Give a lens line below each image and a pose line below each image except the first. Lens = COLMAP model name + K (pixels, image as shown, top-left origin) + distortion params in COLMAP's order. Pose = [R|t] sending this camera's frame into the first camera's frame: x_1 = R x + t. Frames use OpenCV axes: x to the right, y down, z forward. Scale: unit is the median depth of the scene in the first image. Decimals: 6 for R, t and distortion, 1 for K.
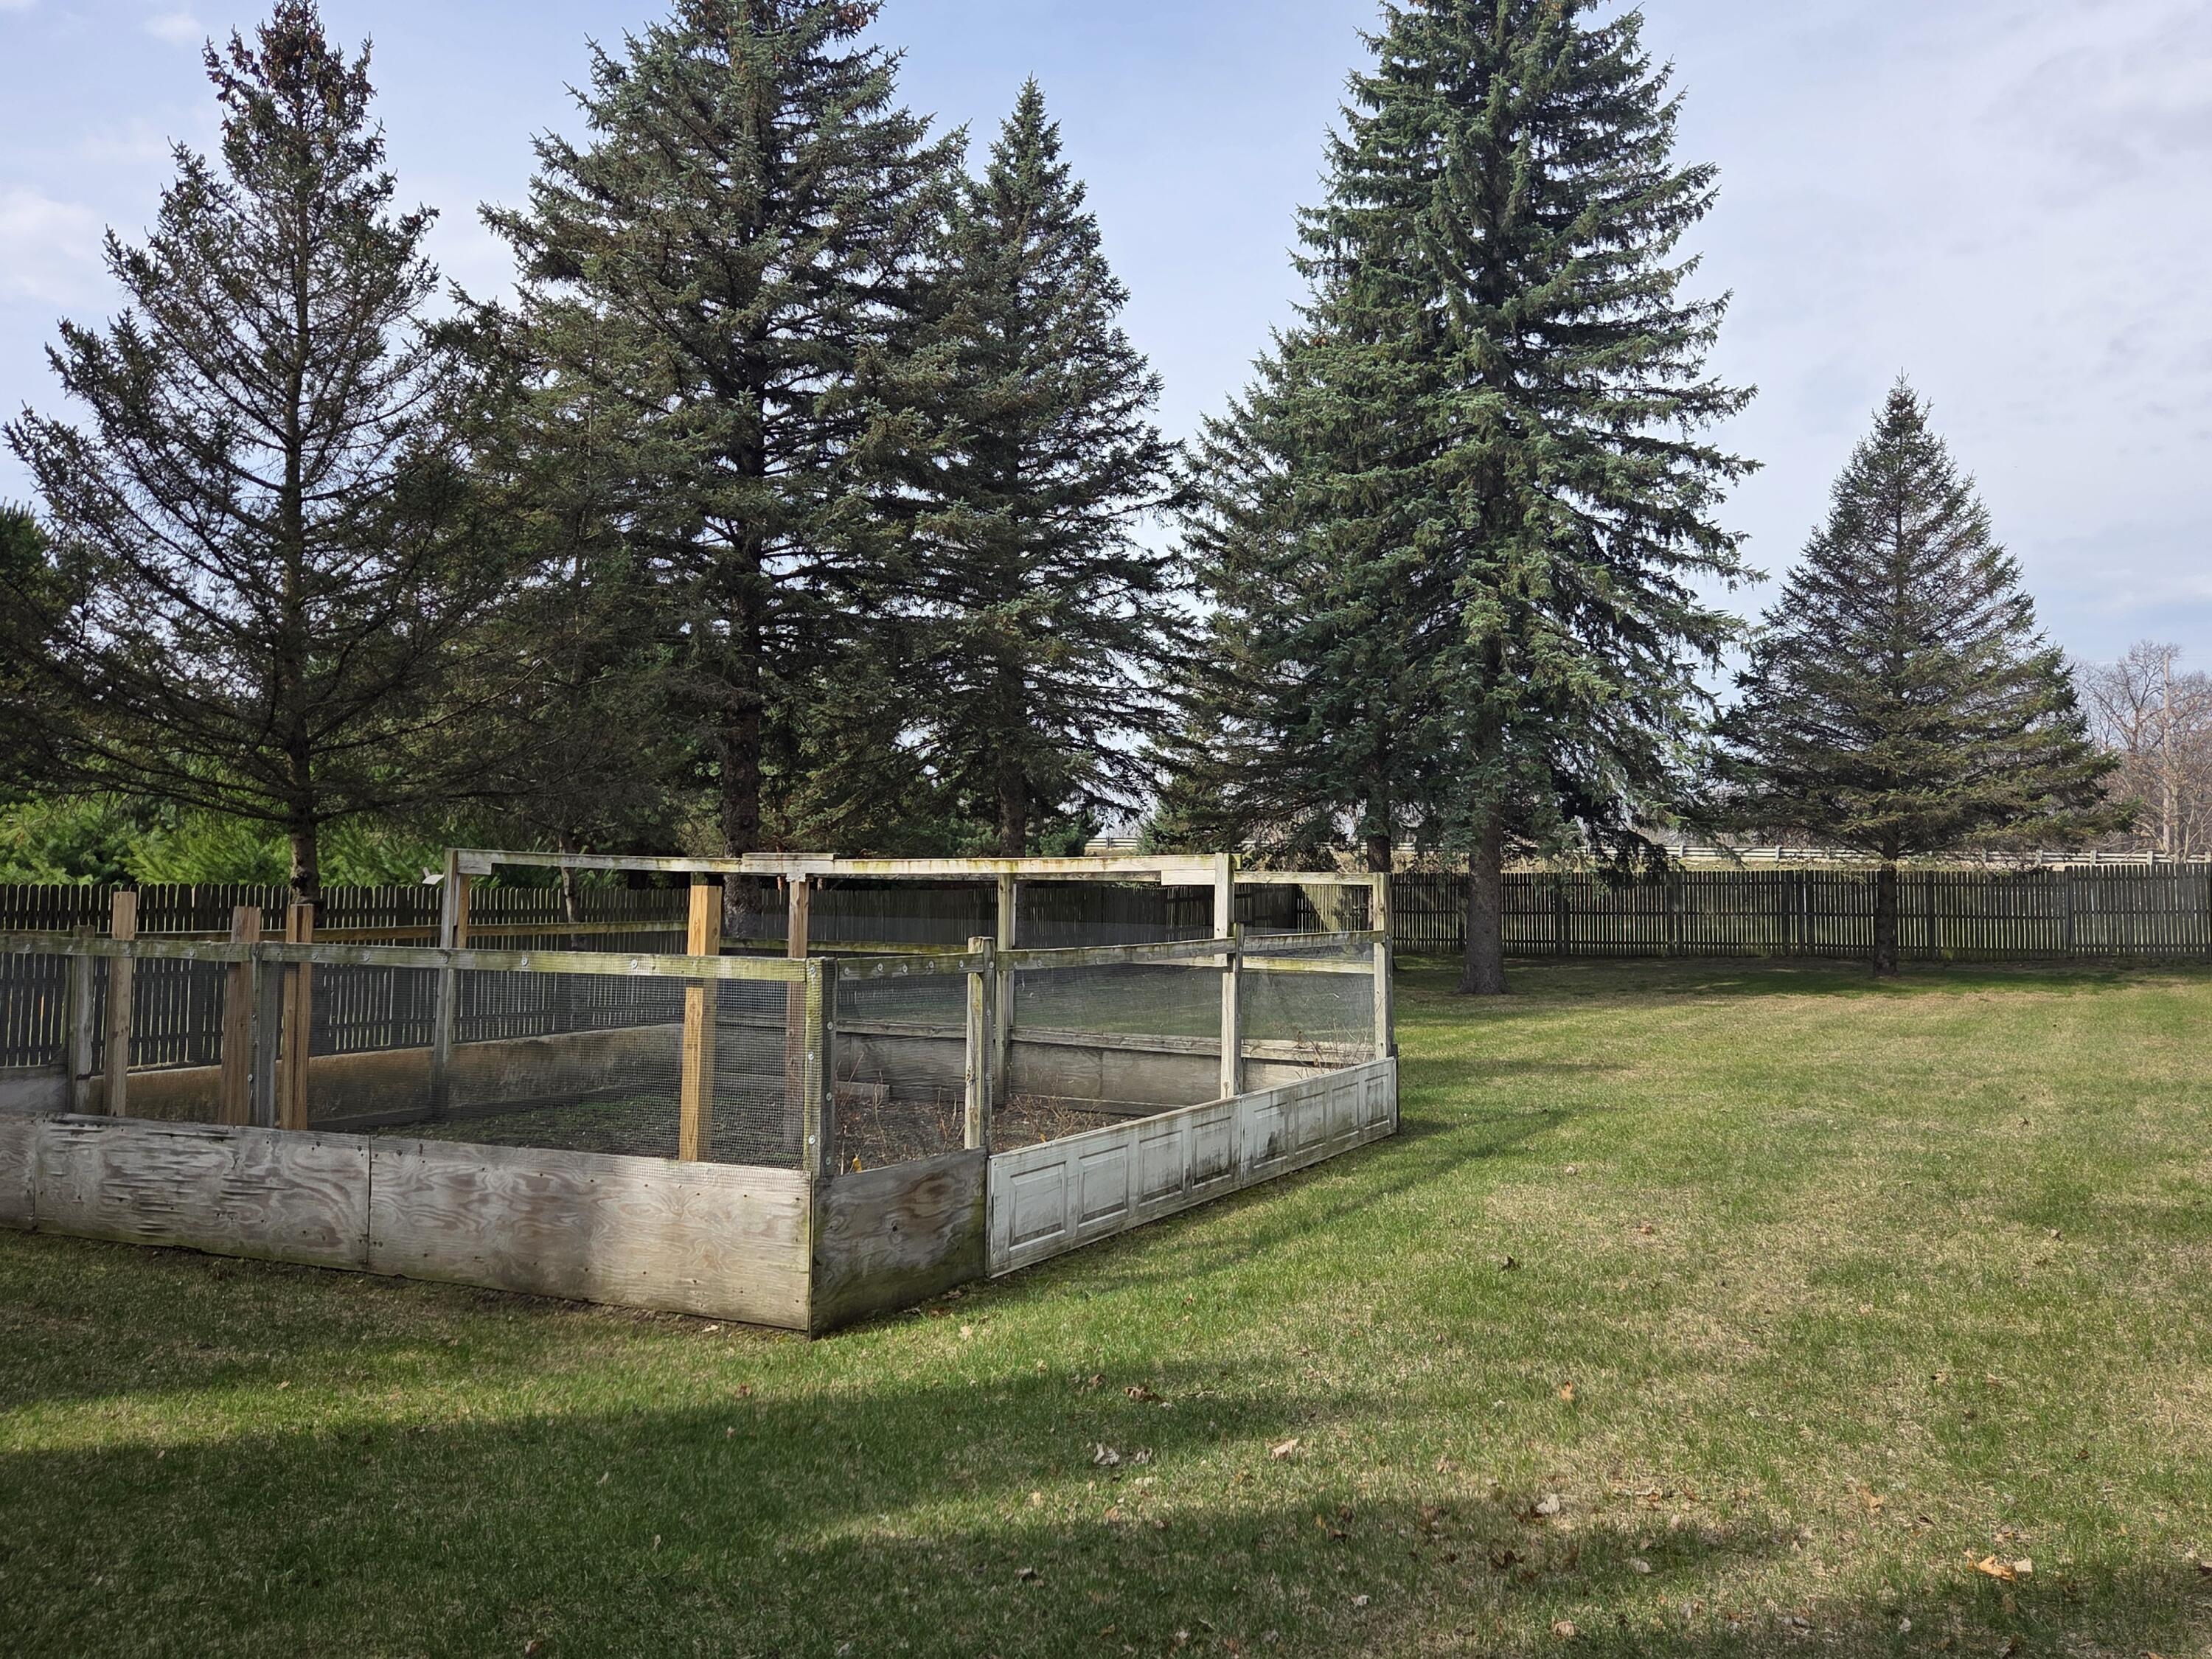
lens RADIAL K [[1760.9, 0, 1095.2], [0, 1760.9, 800.1], [0, 0, 1]] dist [0.067168, -0.058773]
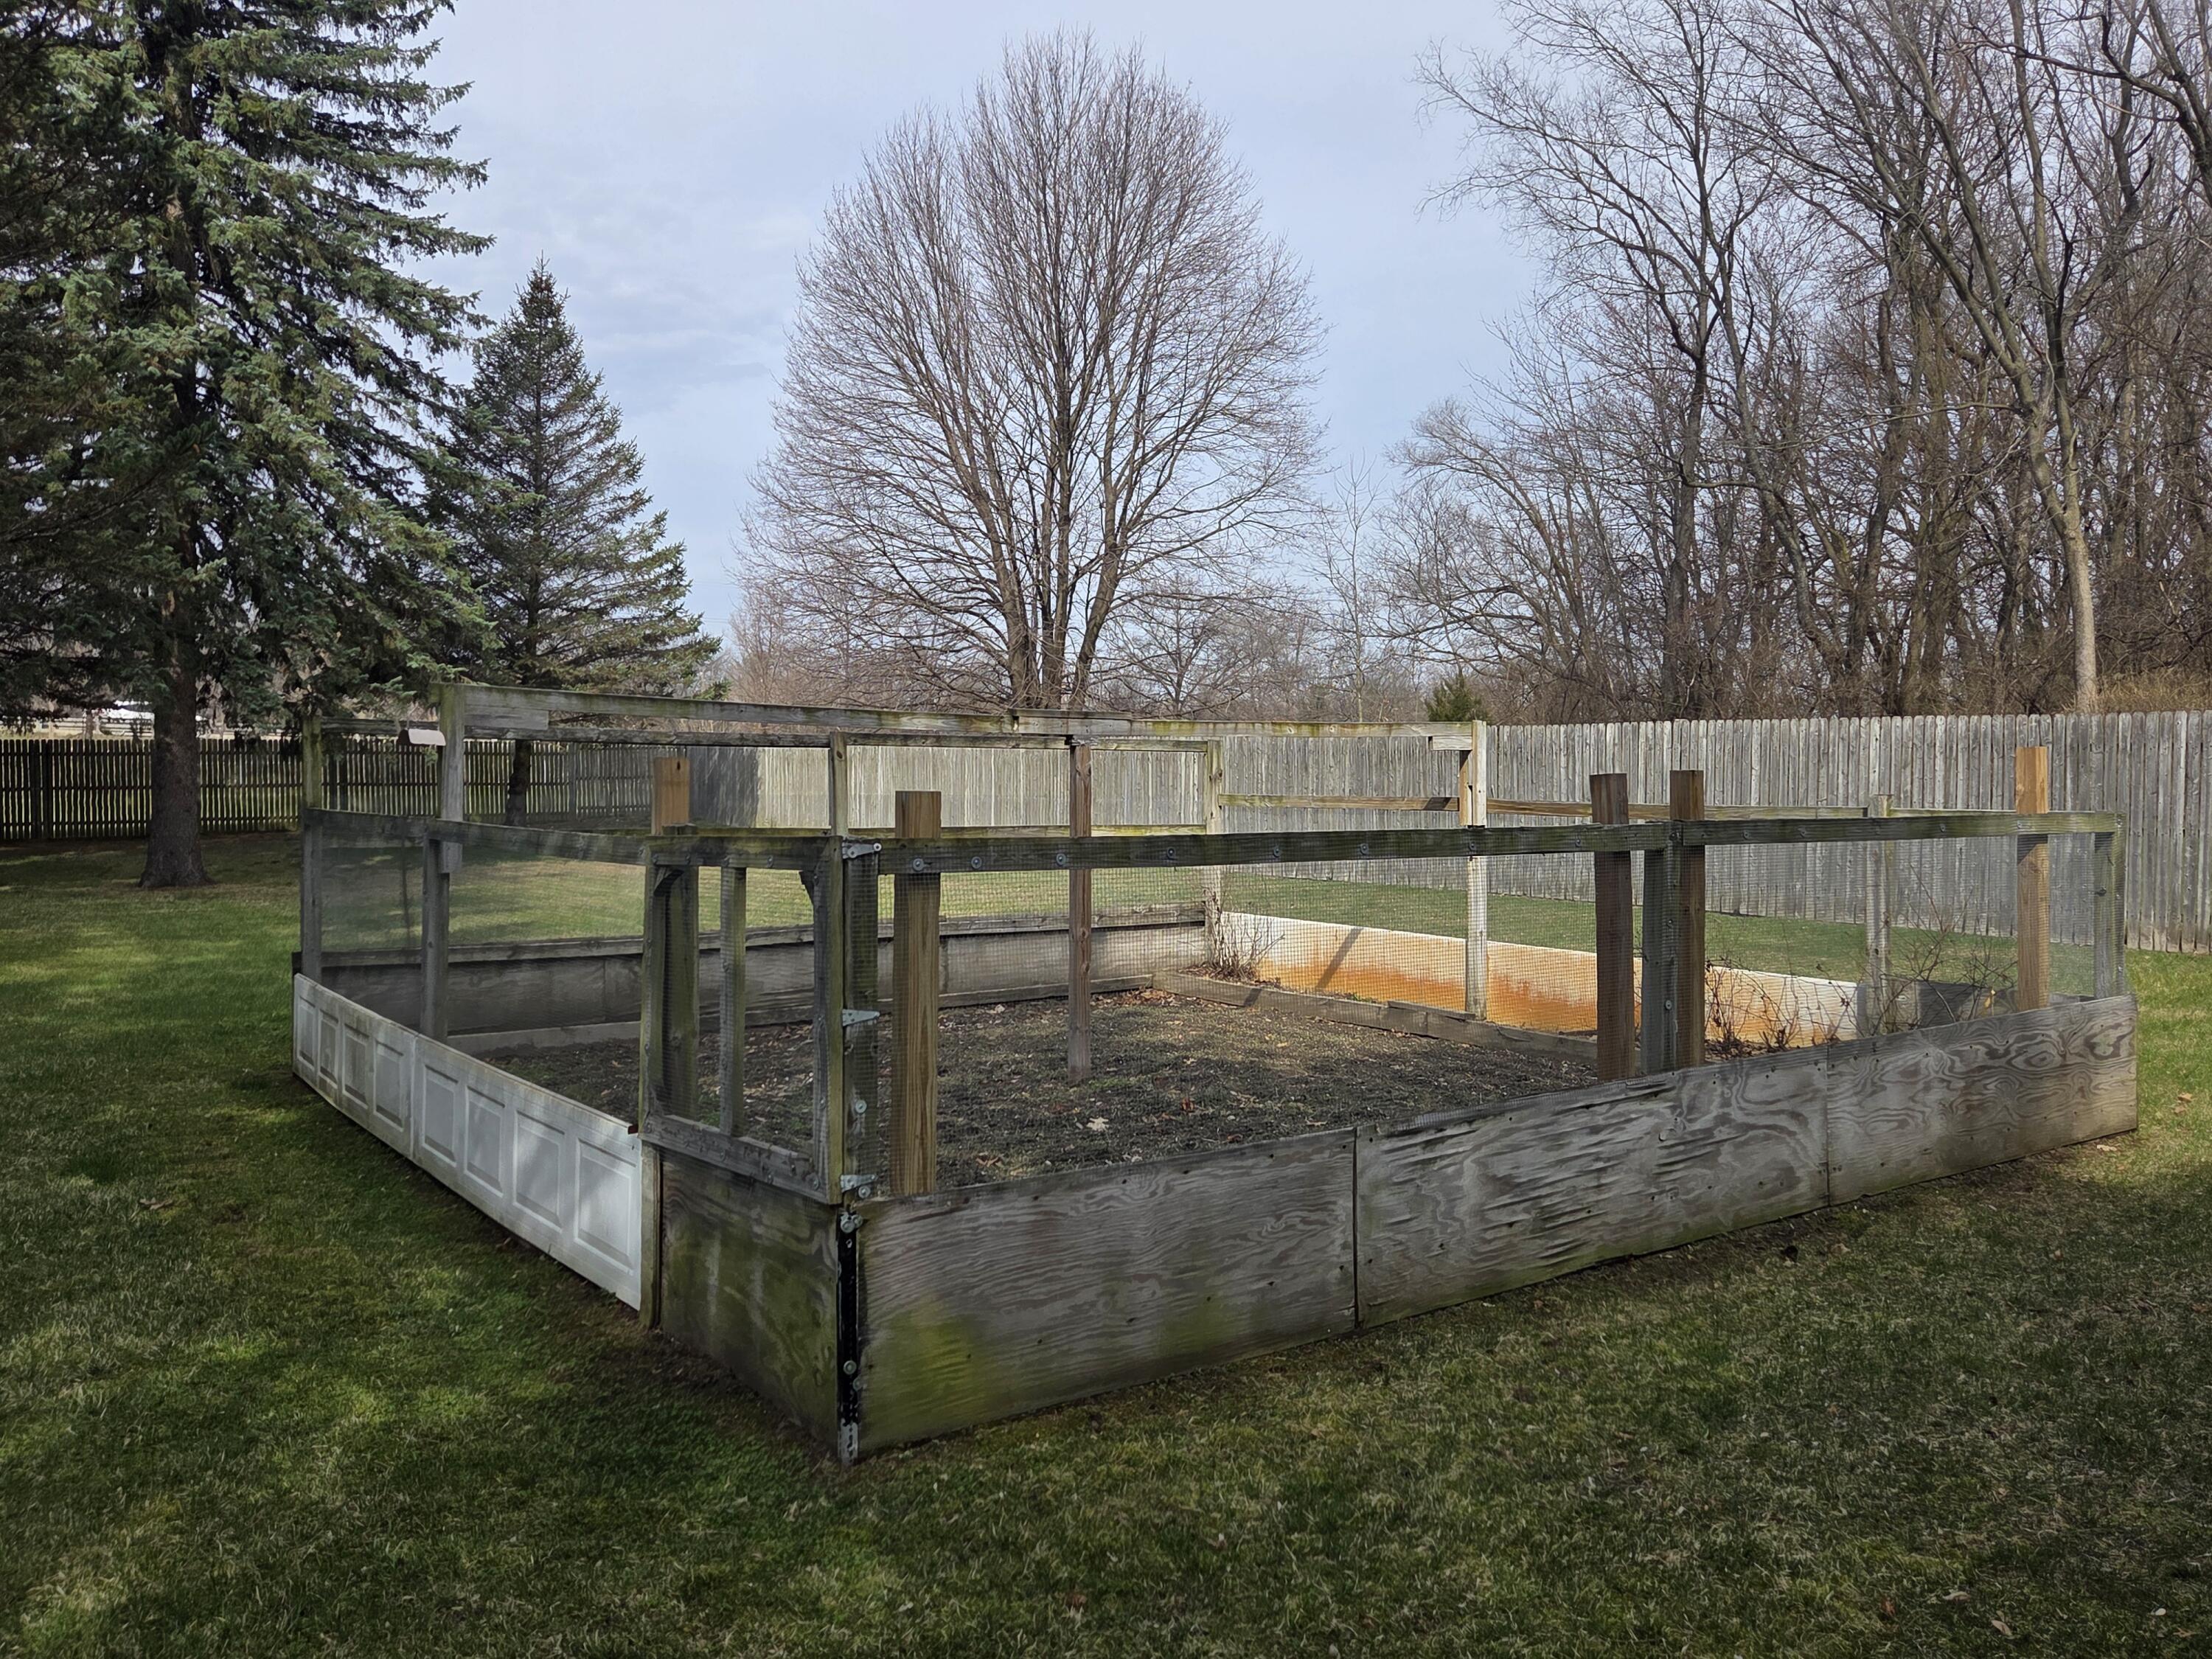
lens RADIAL K [[1760.9, 0, 1095.2], [0, 1760.9, 800.1], [0, 0, 1]] dist [0.067168, -0.058773]
pose [[0.445456, -0.021402, 0.895048, -1.180792], [-0.043257, 0.998032, 0.045393, 0.047017], [-0.894258, -0.058938, 0.443653, 0.857394]]
